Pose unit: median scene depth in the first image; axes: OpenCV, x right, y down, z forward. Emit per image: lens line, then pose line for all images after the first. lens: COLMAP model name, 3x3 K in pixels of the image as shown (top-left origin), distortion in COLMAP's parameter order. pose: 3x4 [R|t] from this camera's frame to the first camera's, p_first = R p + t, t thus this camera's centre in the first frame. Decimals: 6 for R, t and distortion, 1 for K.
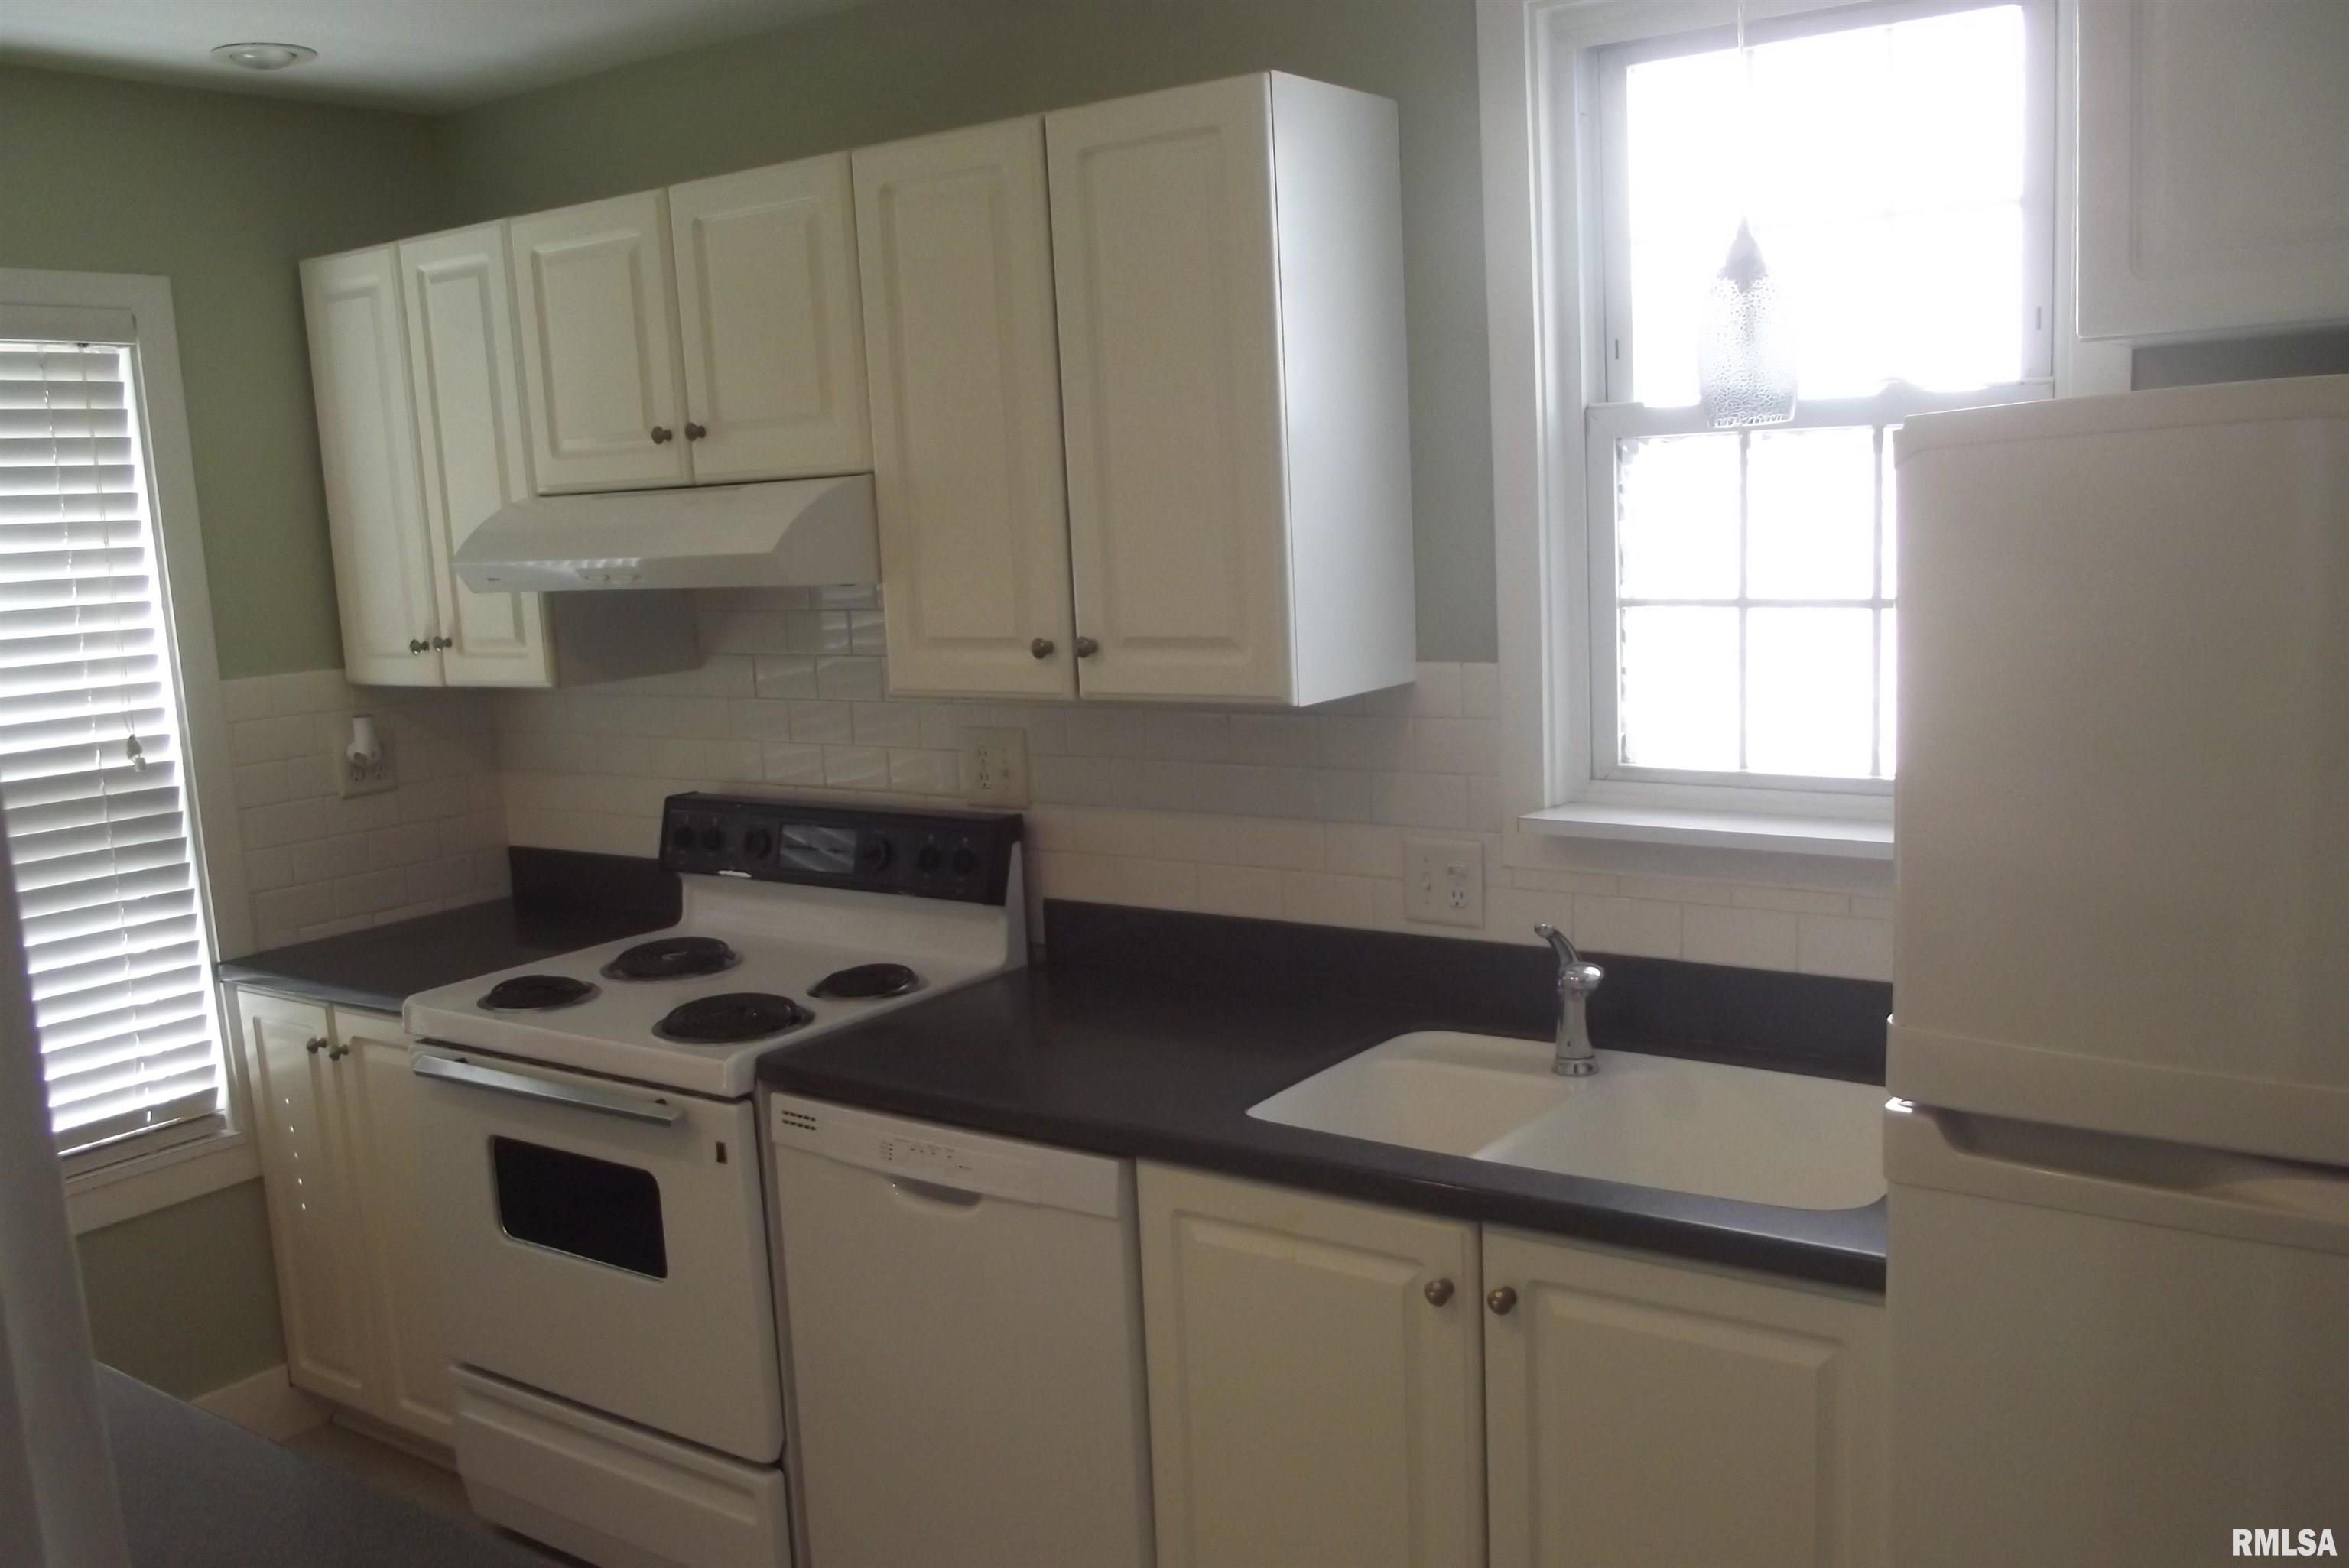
lens RADIAL K [[2009.2, 0, 1177.1], [0, 2009.2, 803.7], [0, 0, 1]] dist [-0.037574, 0.012826]
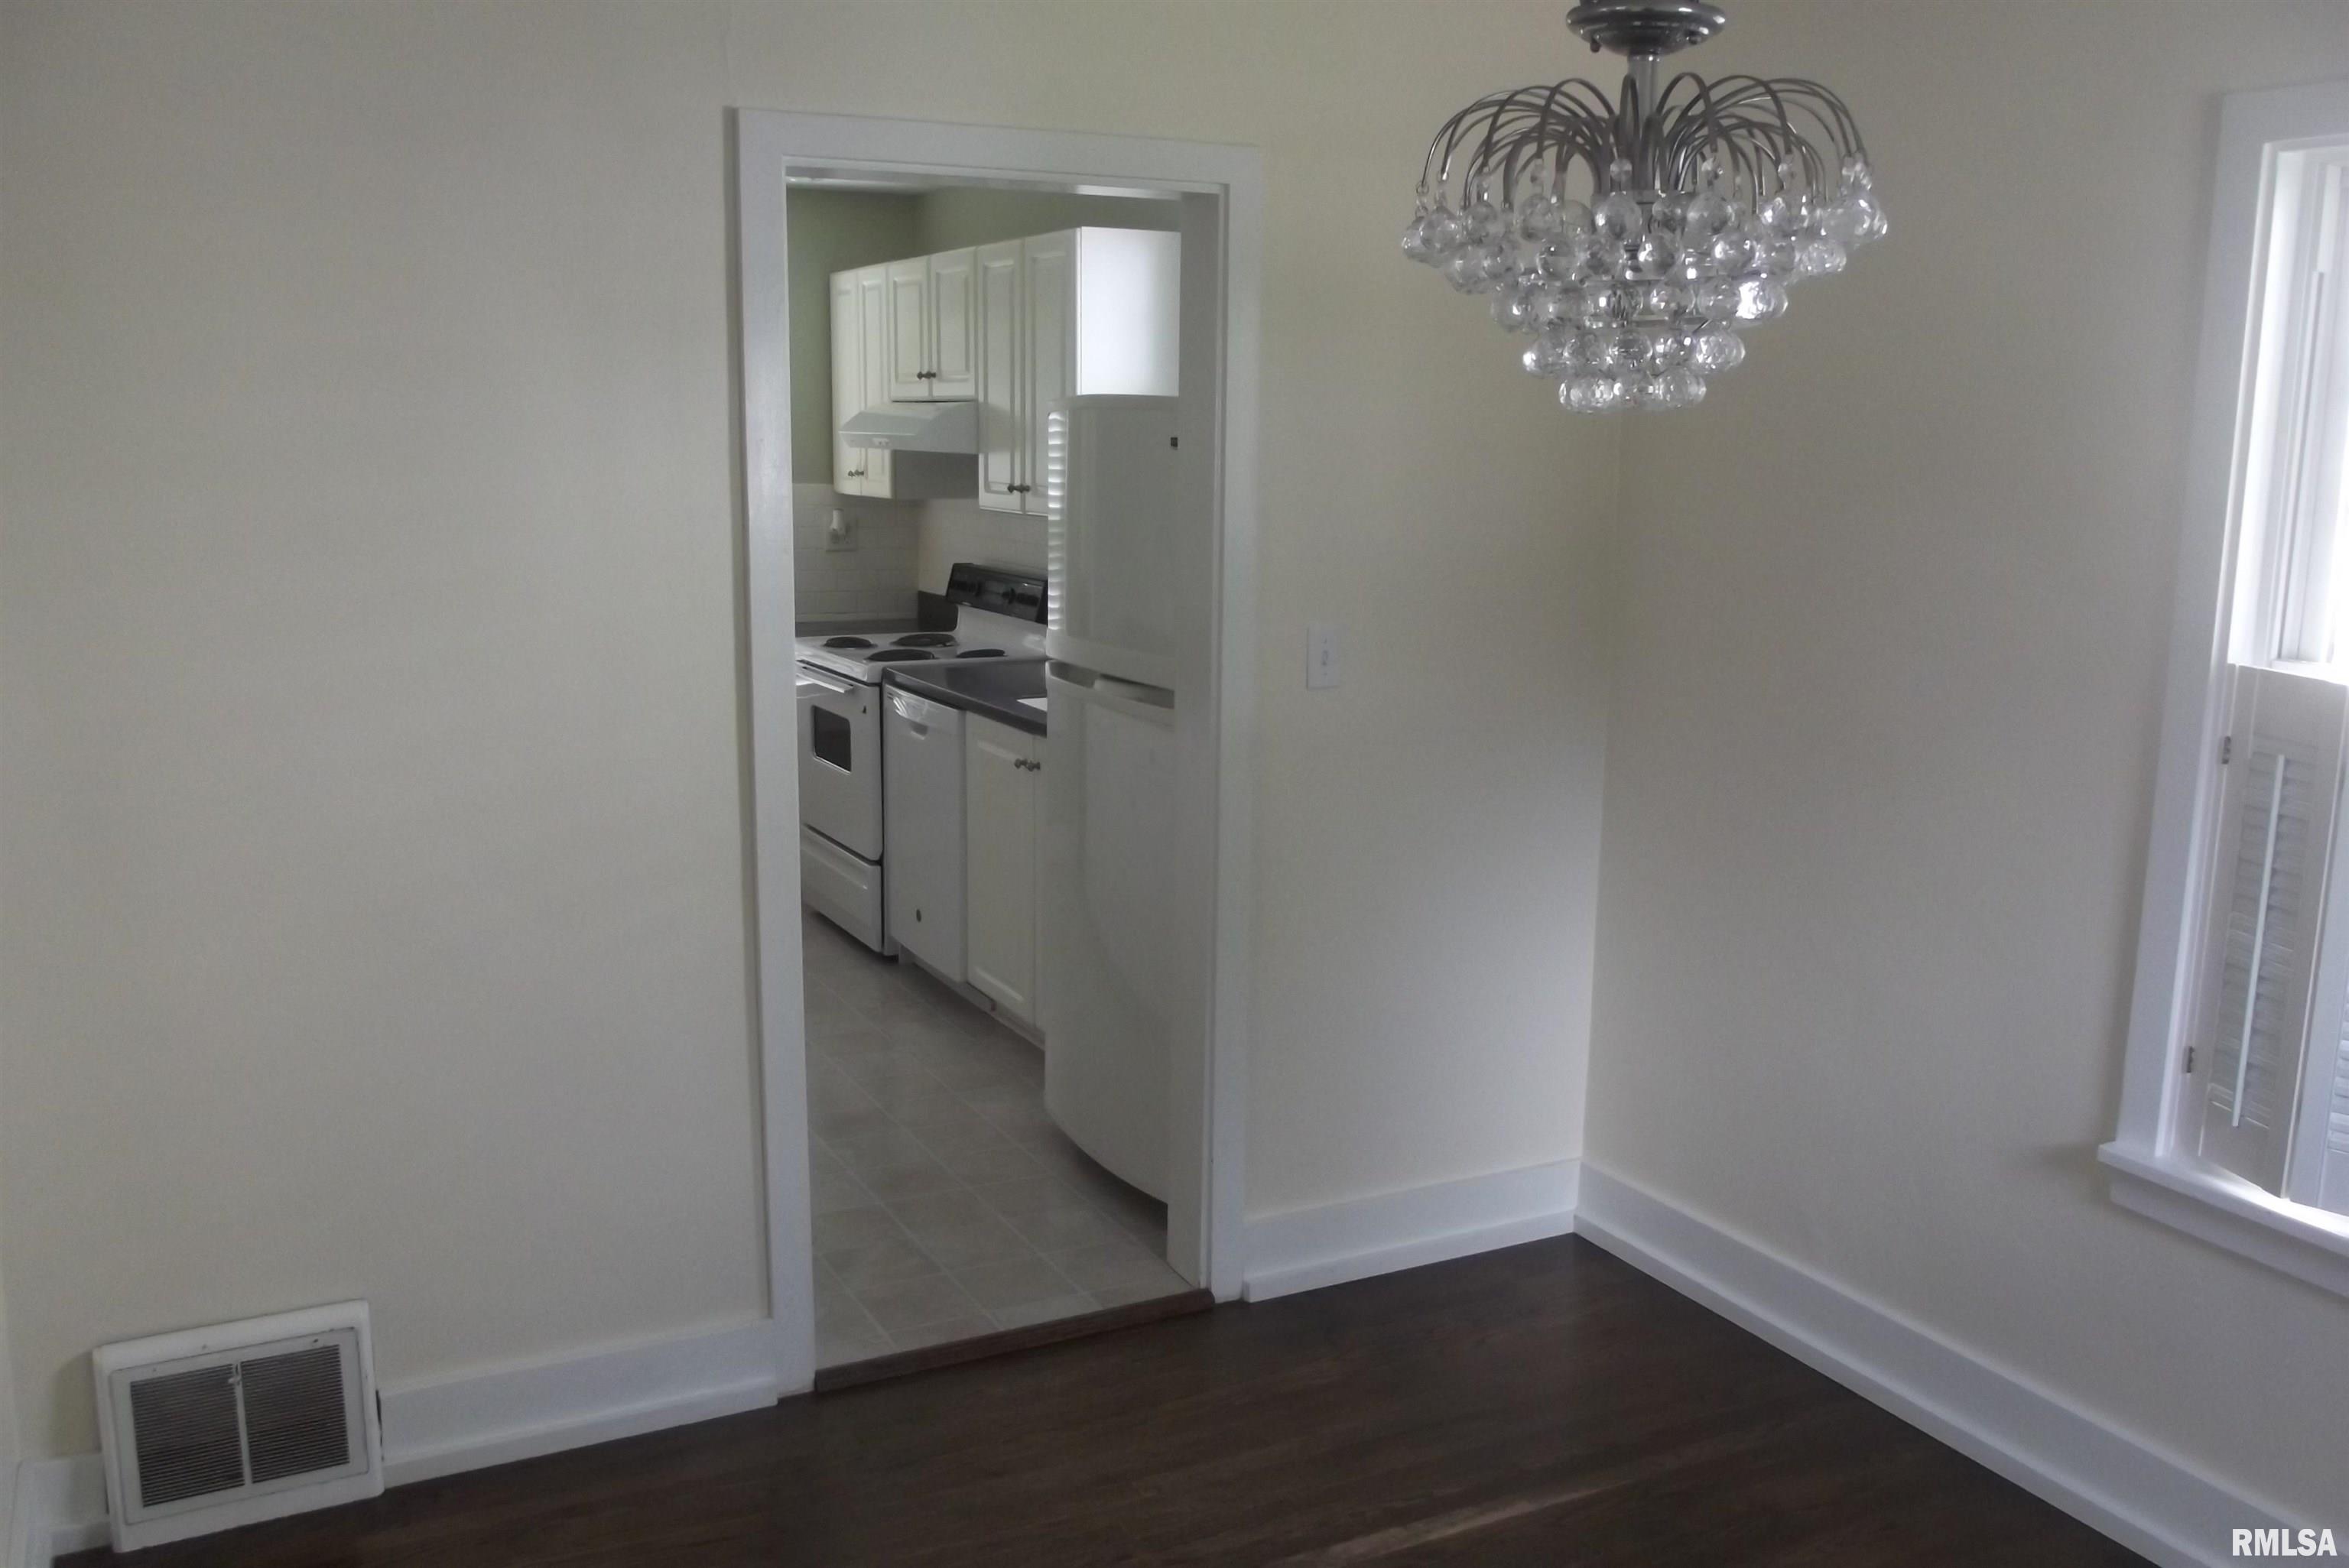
lens RADIAL K [[2009.2, 0, 1167.1], [0, 2009.2, 773.6], [0, 0, 1]] dist [-0.037574, 0.012826]
pose [[0.887895, 0.138992, -0.438548, 0.837446], [-0.125665, 0.990291, 0.059437, 0.059103], [0.442551, 0.002336, 0.896740, -0.657100]]
